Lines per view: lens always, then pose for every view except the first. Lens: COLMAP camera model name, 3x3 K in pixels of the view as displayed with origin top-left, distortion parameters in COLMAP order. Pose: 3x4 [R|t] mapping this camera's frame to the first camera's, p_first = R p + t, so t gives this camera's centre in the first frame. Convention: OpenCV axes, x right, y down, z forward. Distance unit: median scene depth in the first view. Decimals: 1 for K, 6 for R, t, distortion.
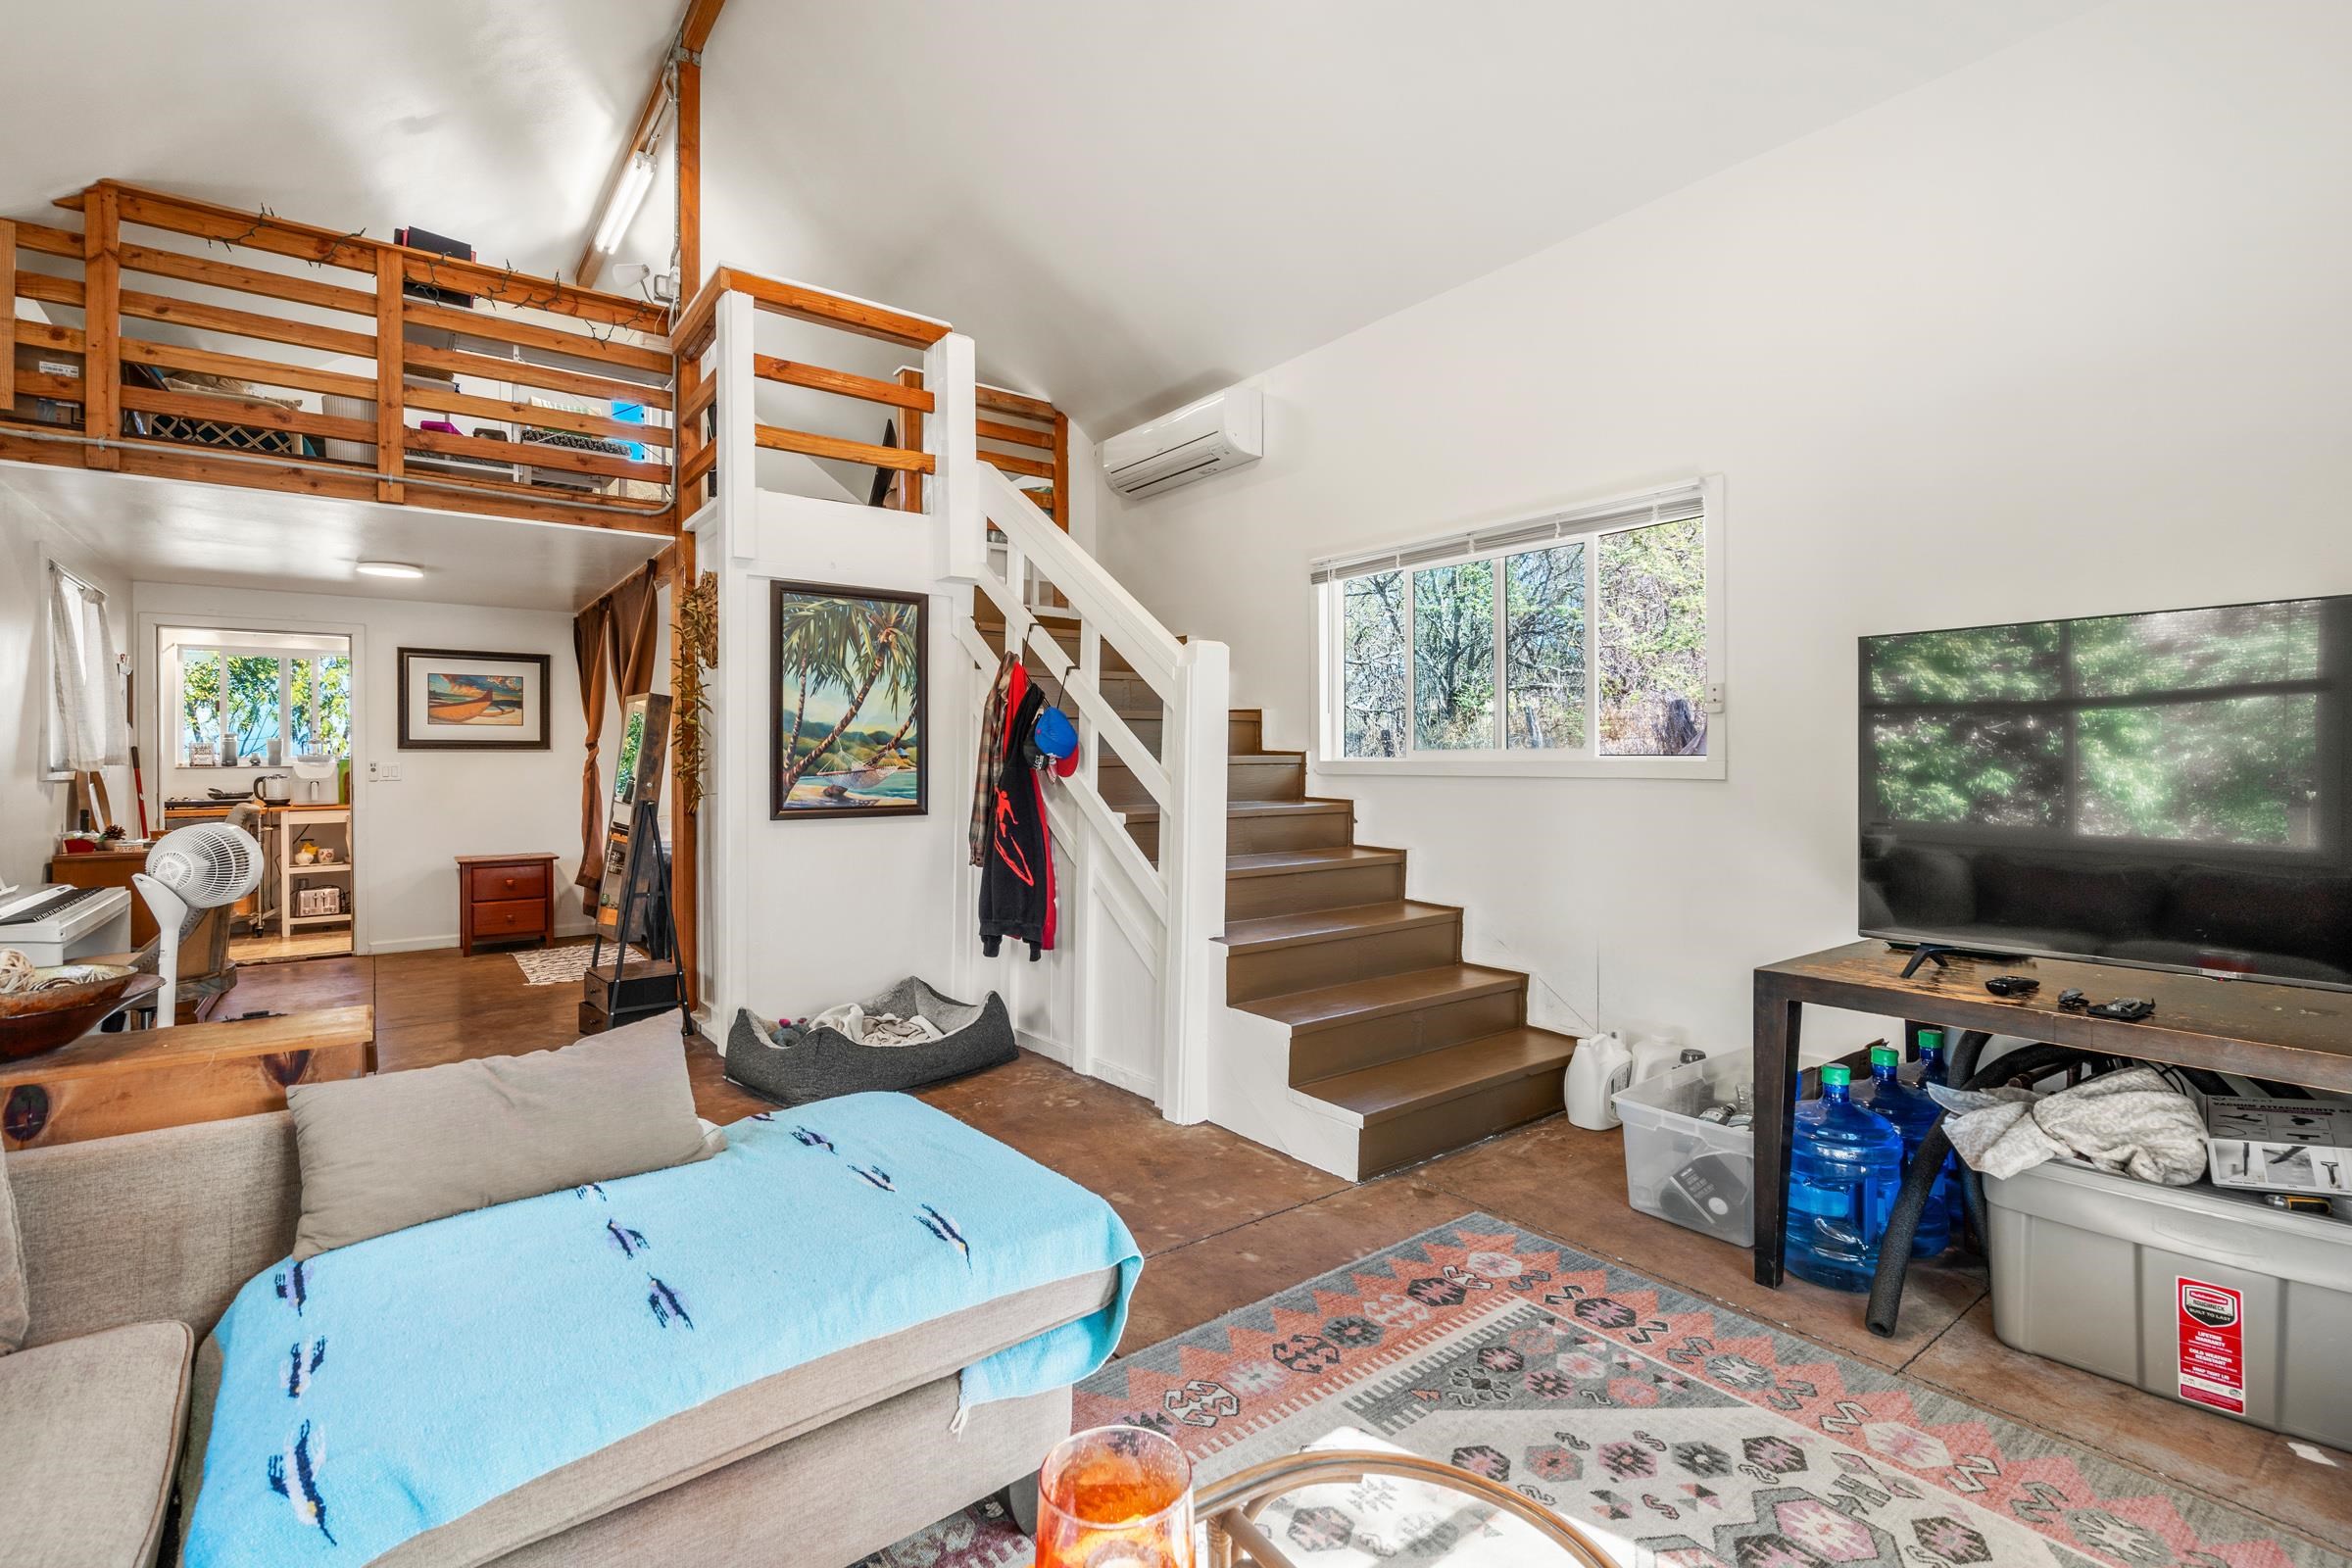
lens RADIAL K [[1071.3, 0, 1170.4], [0, 1071.3, 751.7], [0, 0, 1]] dist [0.001050, -0.000130]
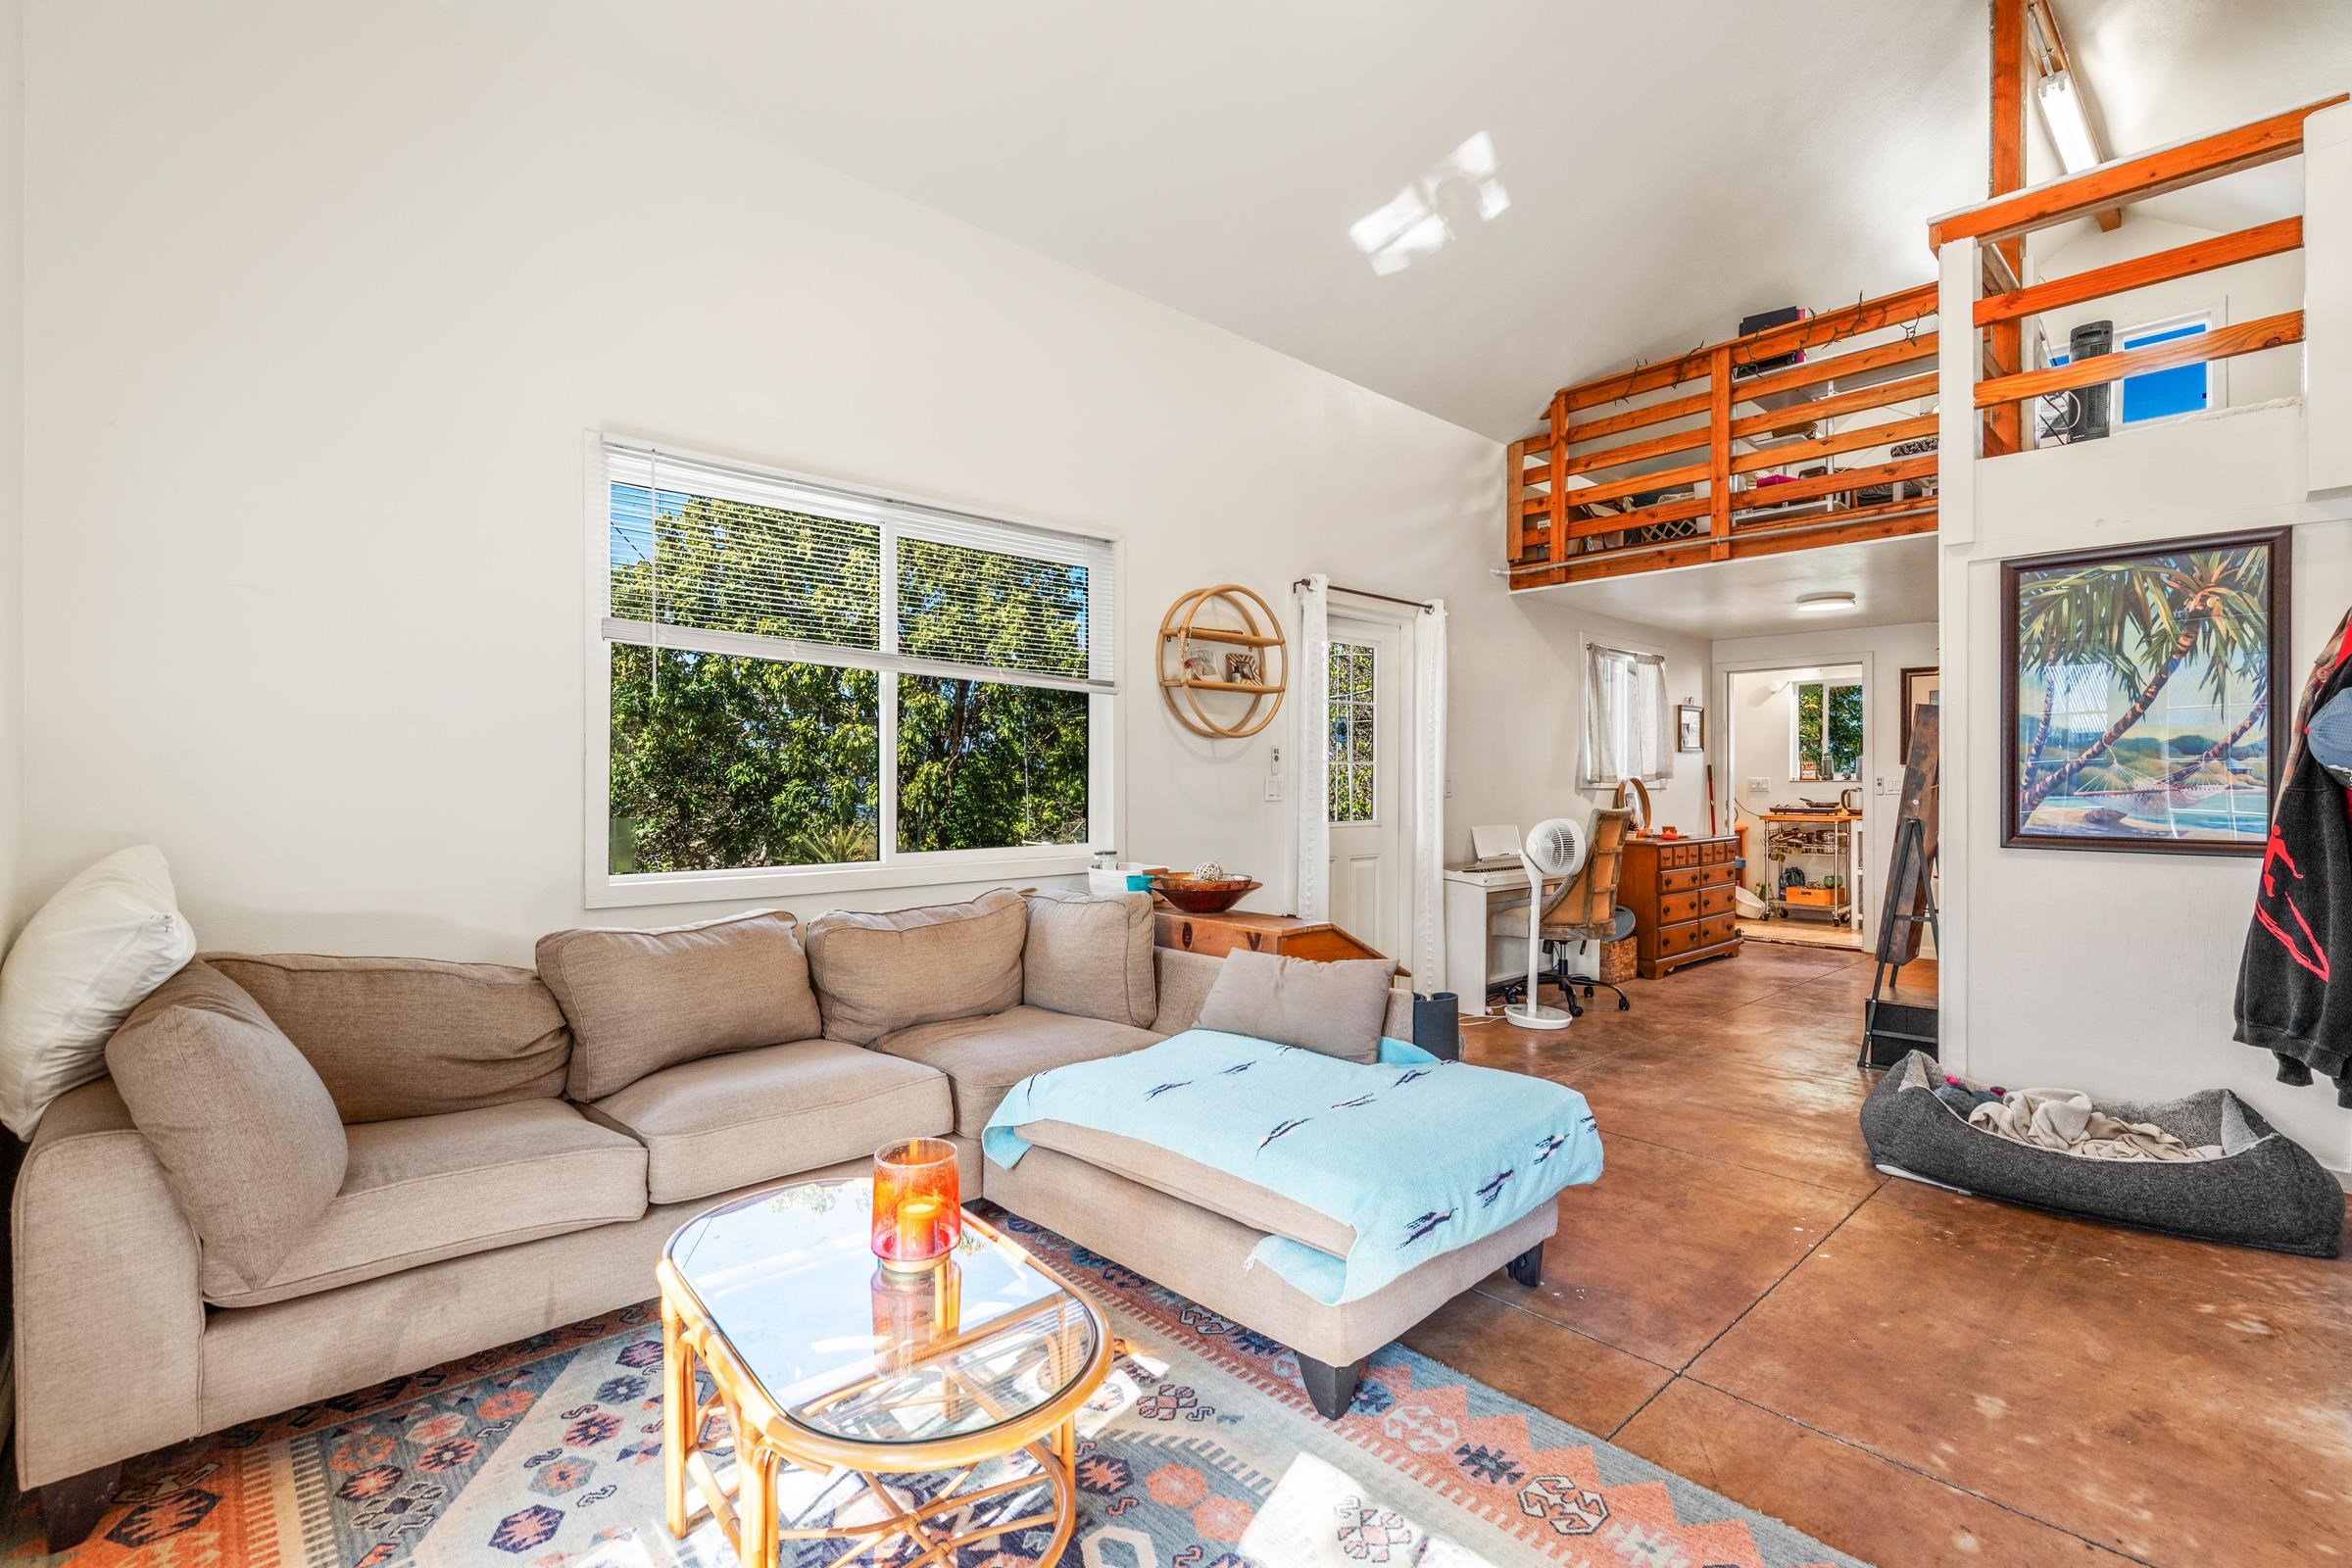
lens RADIAL K [[1066.5, 0, 1176.5], [0, 1066.5, 781.5], [0, 0, 1]] dist [0.000589, -0.000153]
pose [[0.092959, 0.007469, -0.995642, 0.384799], [0.006778, 0.999944, 0.008134, 0.000975], [0.995647, -0.007504, 0.092903, 0.267286]]
